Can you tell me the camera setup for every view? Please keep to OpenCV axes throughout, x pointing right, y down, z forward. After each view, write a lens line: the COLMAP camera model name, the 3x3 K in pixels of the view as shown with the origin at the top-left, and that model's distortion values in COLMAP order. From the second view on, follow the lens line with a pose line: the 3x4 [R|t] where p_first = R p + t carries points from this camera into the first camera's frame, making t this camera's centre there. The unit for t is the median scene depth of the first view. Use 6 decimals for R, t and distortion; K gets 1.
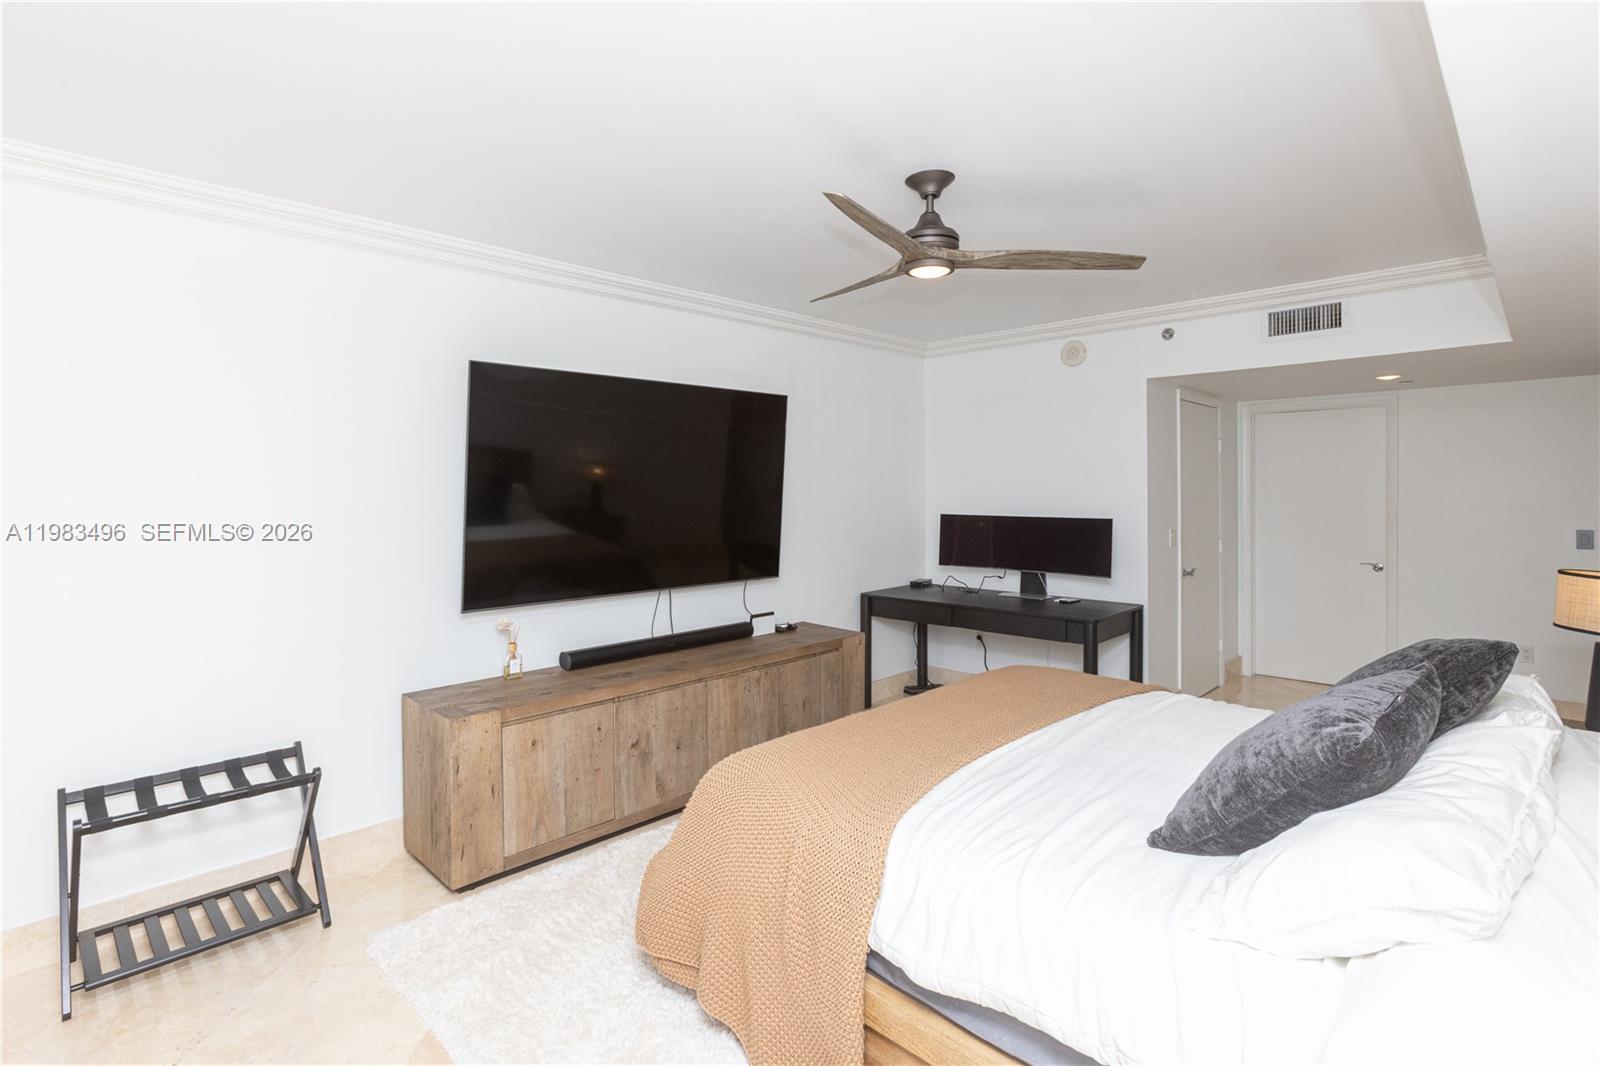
lens RADIAL K [[762.3, 0, 771.5], [0, 762.3, 488.5], [0, 0, 1]] dist [-0.013122, 0.000447]
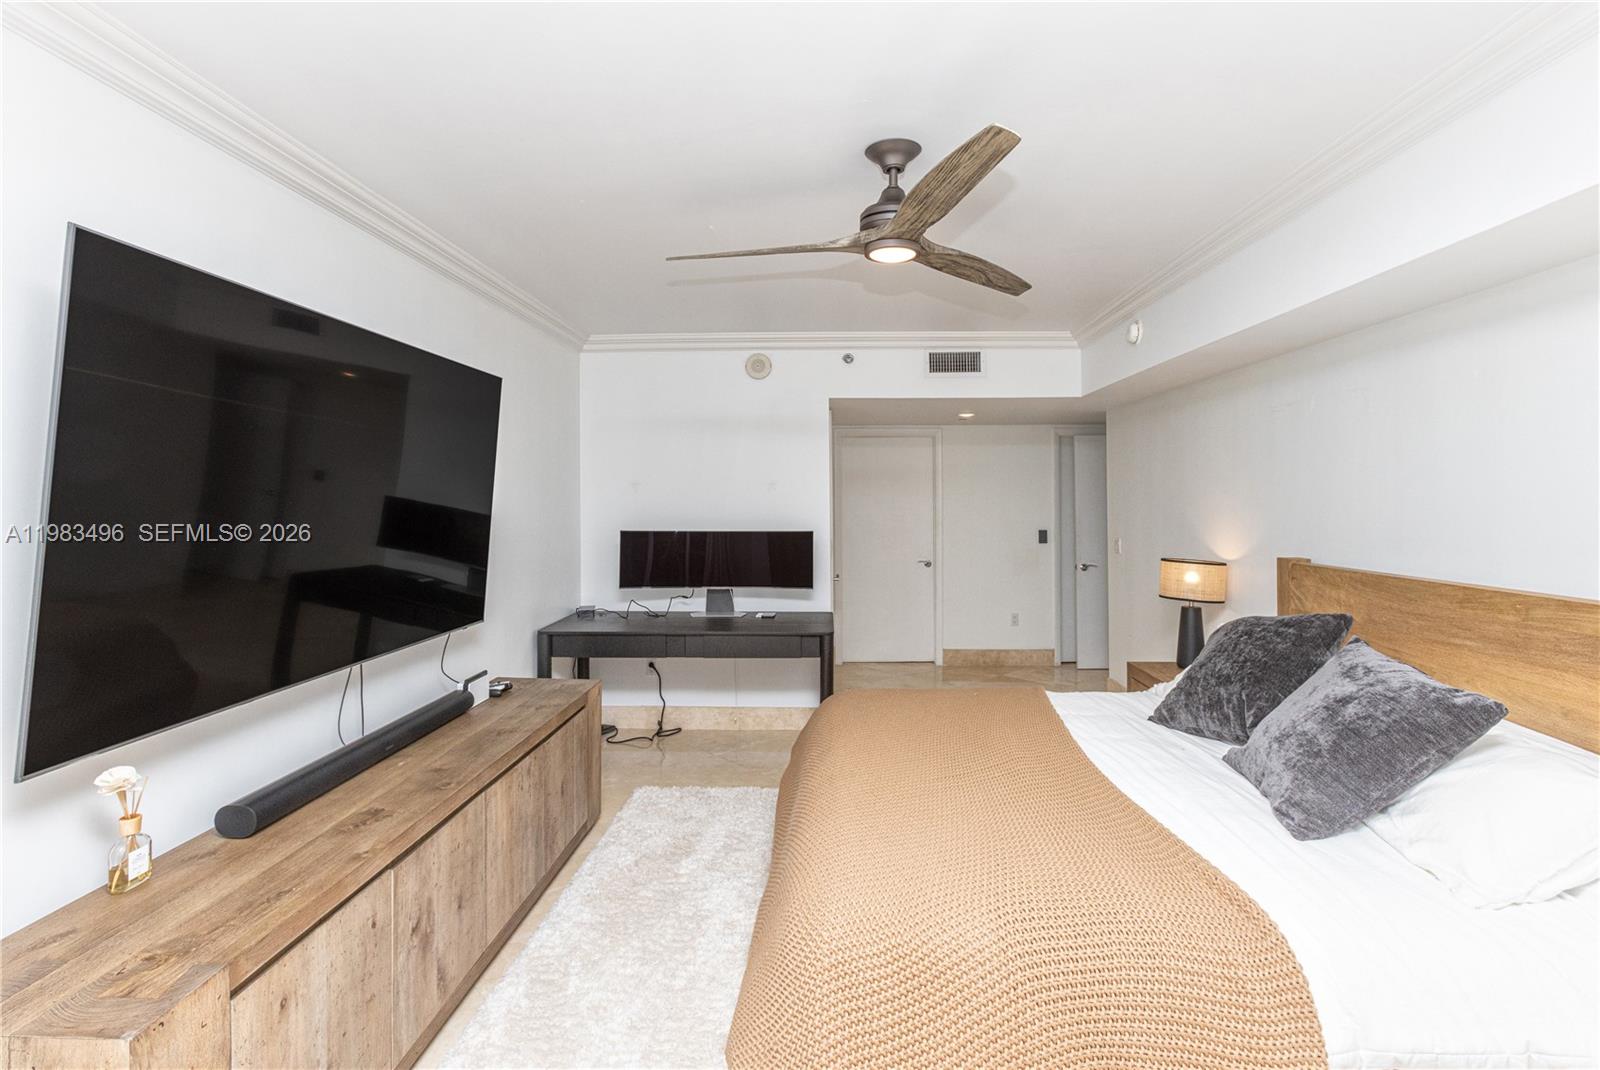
lens RADIAL K [[762.1, 0, 797.8], [0, 762.1, 479.5], [0, 0, 1]] dist [-0.040735, 0.024235]
pose [[0.730497, 0.021292, 0.682584, -0.257122], [-0.002570, 0.999592, -0.028430, -0.000775], [-0.682911, 0.019014, 0.730254, 0.246368]]
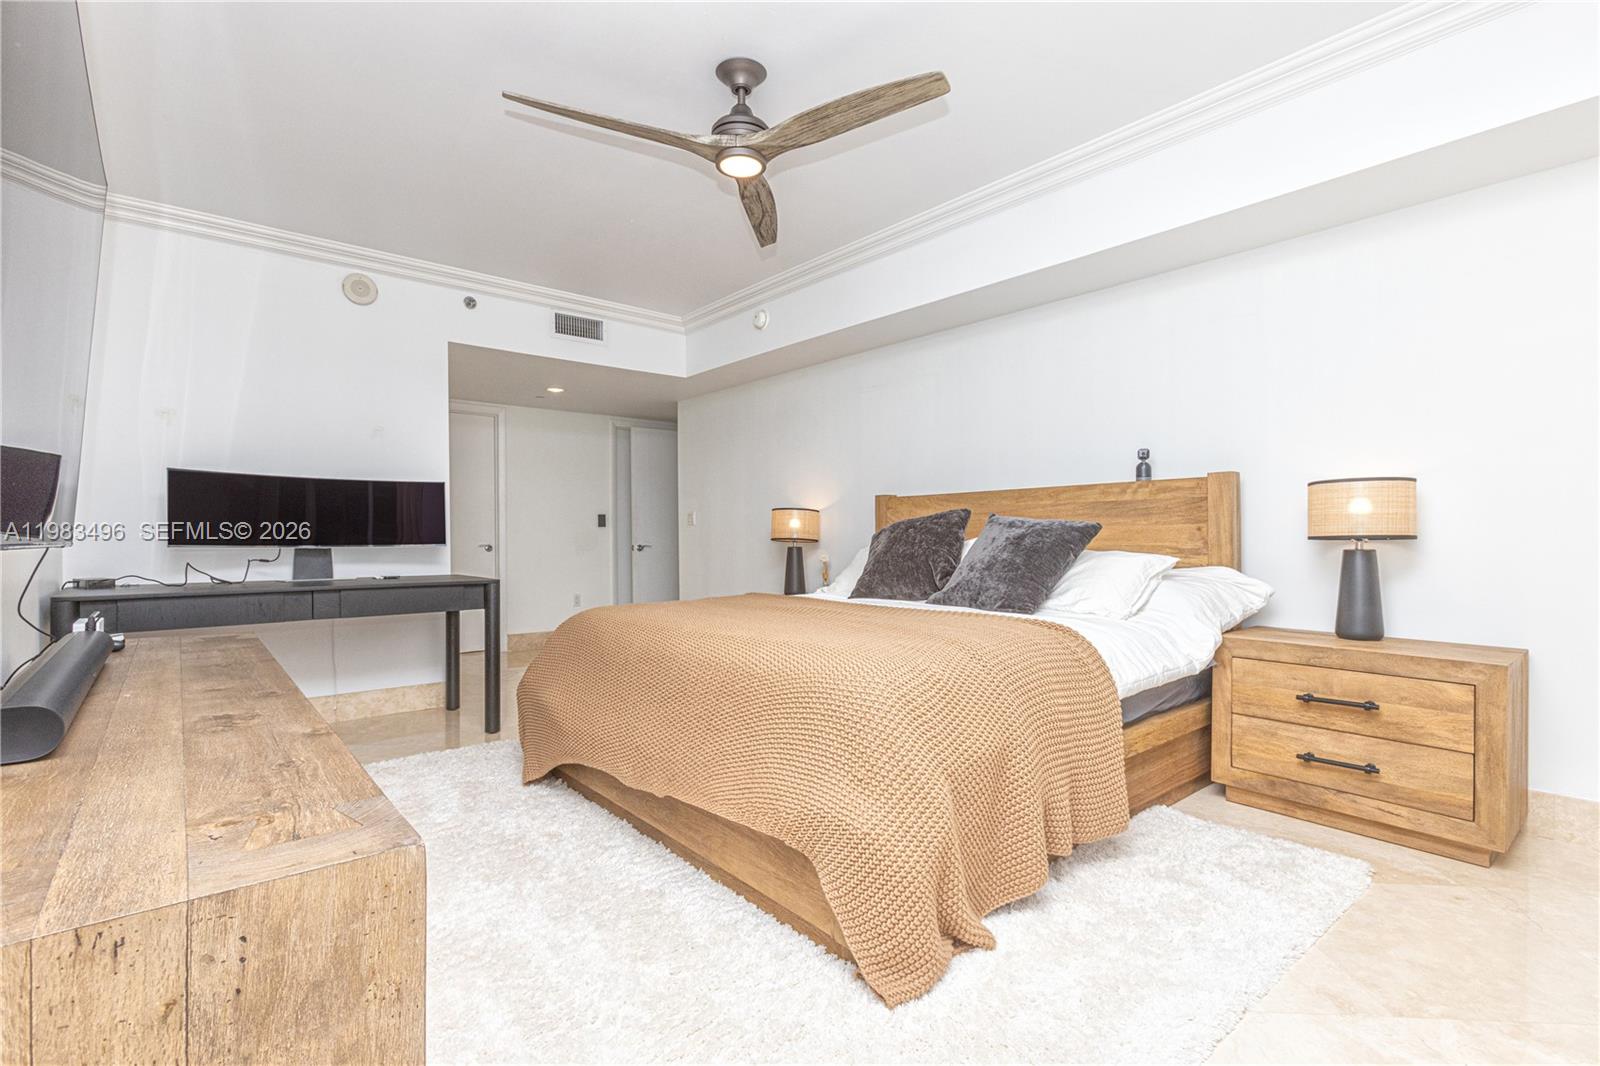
lens RADIAL K [[751.6, 0, 792.8], [0, 751.6, 523.4], [0, 0, 1]] dist [-0.002488, 0.000148]
pose [[0.081130, 0.023279, 0.996432, -0.407979], [0.000831, 0.999725, -0.023423, 0.106943], [-0.996703, 0.002728, 0.081088, 0.478564]]
